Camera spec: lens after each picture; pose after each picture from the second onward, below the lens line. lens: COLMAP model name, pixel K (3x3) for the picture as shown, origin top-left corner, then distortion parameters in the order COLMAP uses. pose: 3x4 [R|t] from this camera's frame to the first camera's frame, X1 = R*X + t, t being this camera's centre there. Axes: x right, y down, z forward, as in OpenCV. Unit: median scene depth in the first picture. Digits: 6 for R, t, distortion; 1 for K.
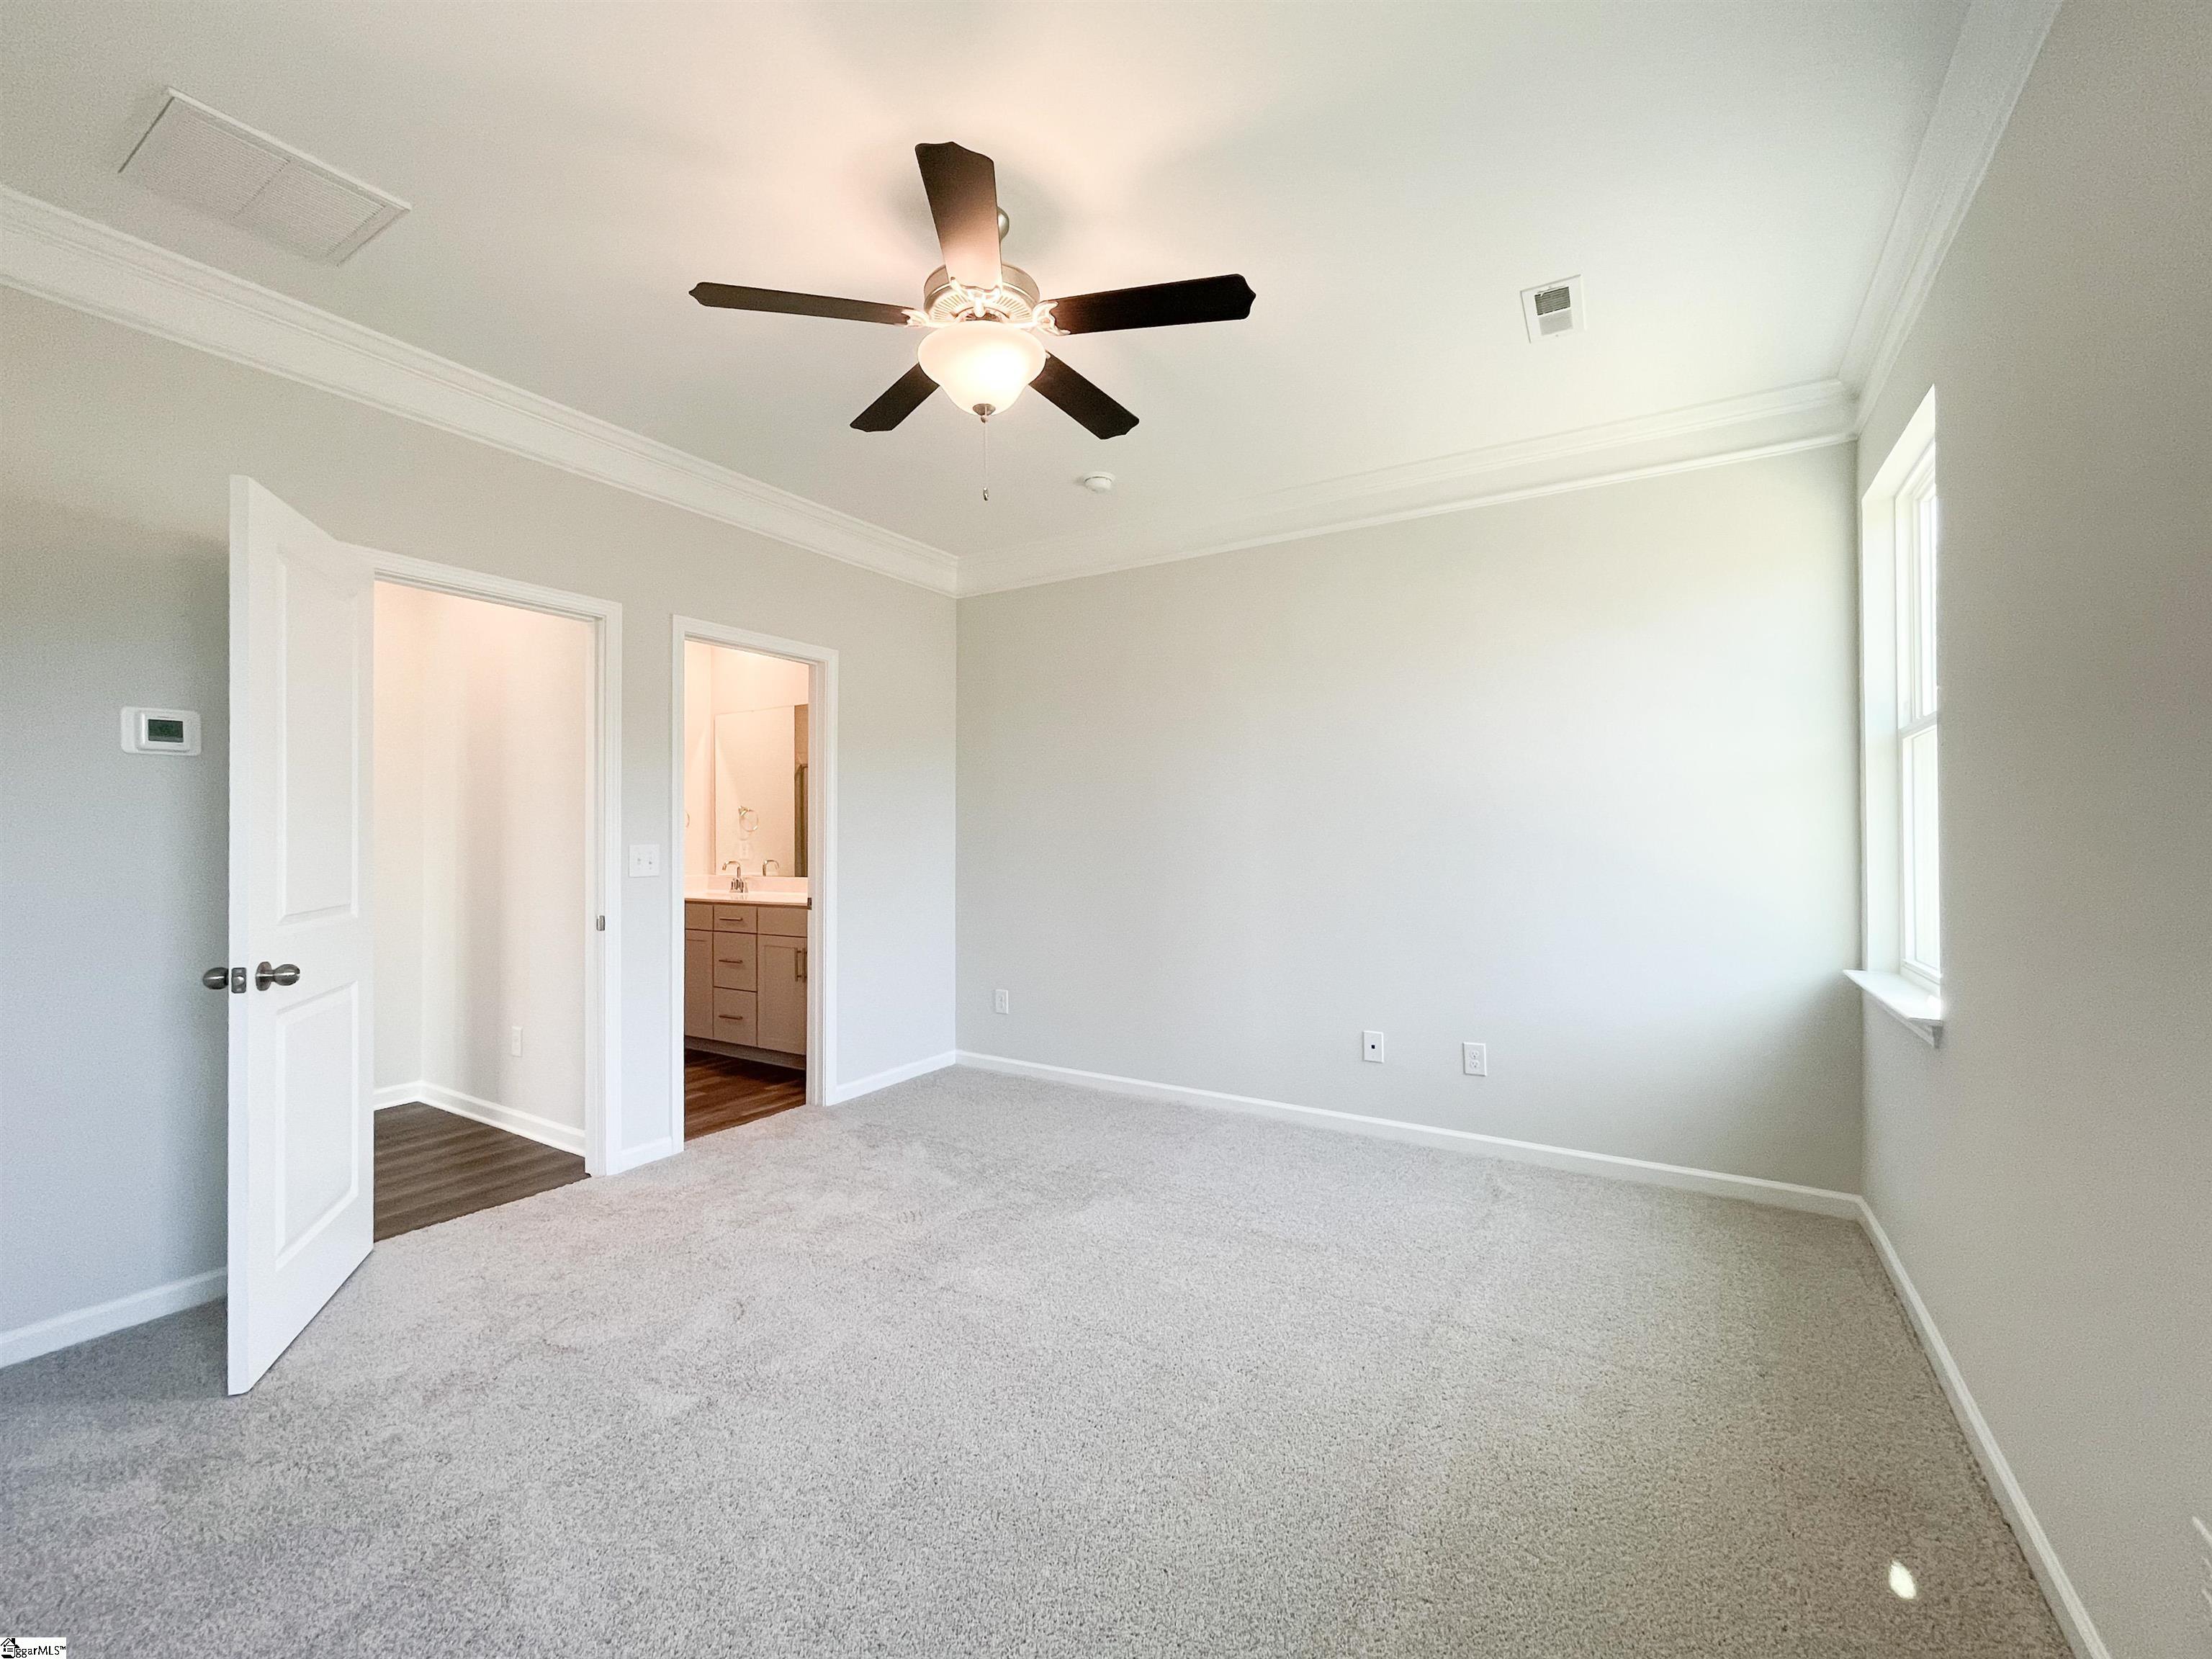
lens RADIAL K [[893.2, 0, 1106.0], [0, 893.2, 829.5], [0, 0, 1]] dist [-0.000527, 0.000686]
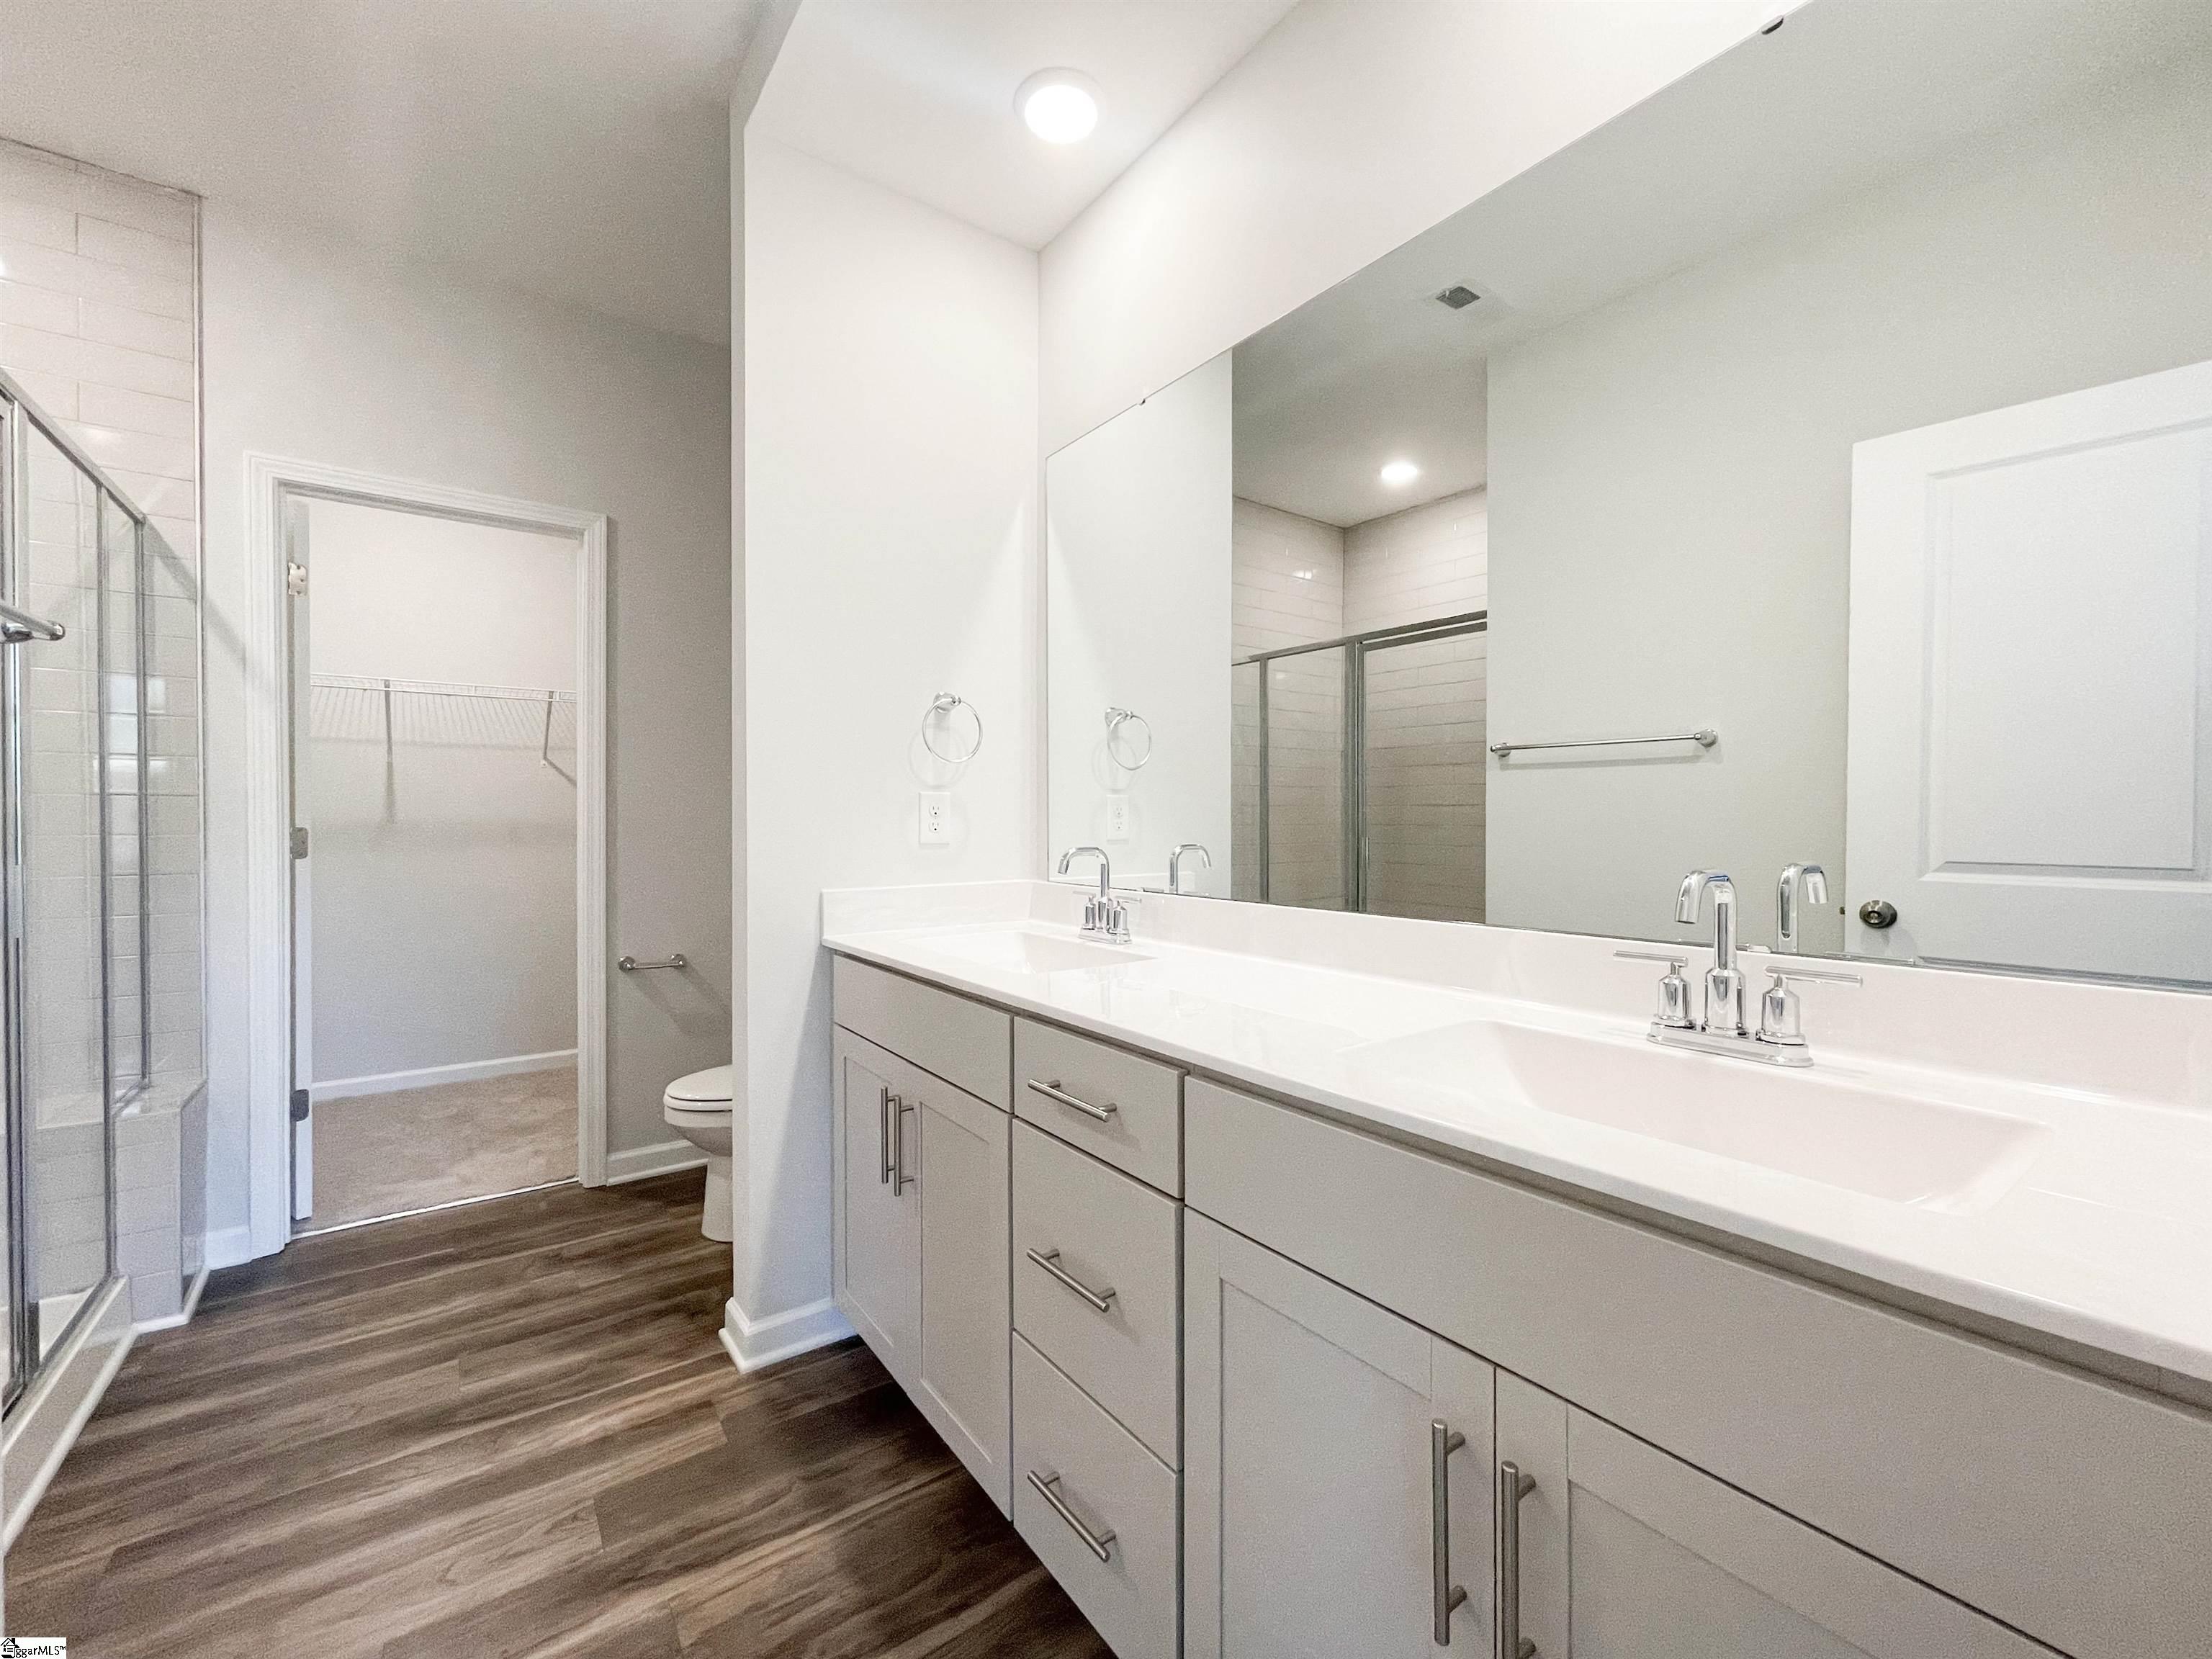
lens RADIAL K [[893.2, 0, 1106.0], [0, 893.2, 829.5], [0, 0, 1]] dist [-0.000527, 0.000686]
pose [[0.922451, 0.008075, -0.386029, -0.276512], [-0.001817, 0.999861, 0.016572, 0.023708], [0.386109, -0.014586, 0.922338, 0.679187]]
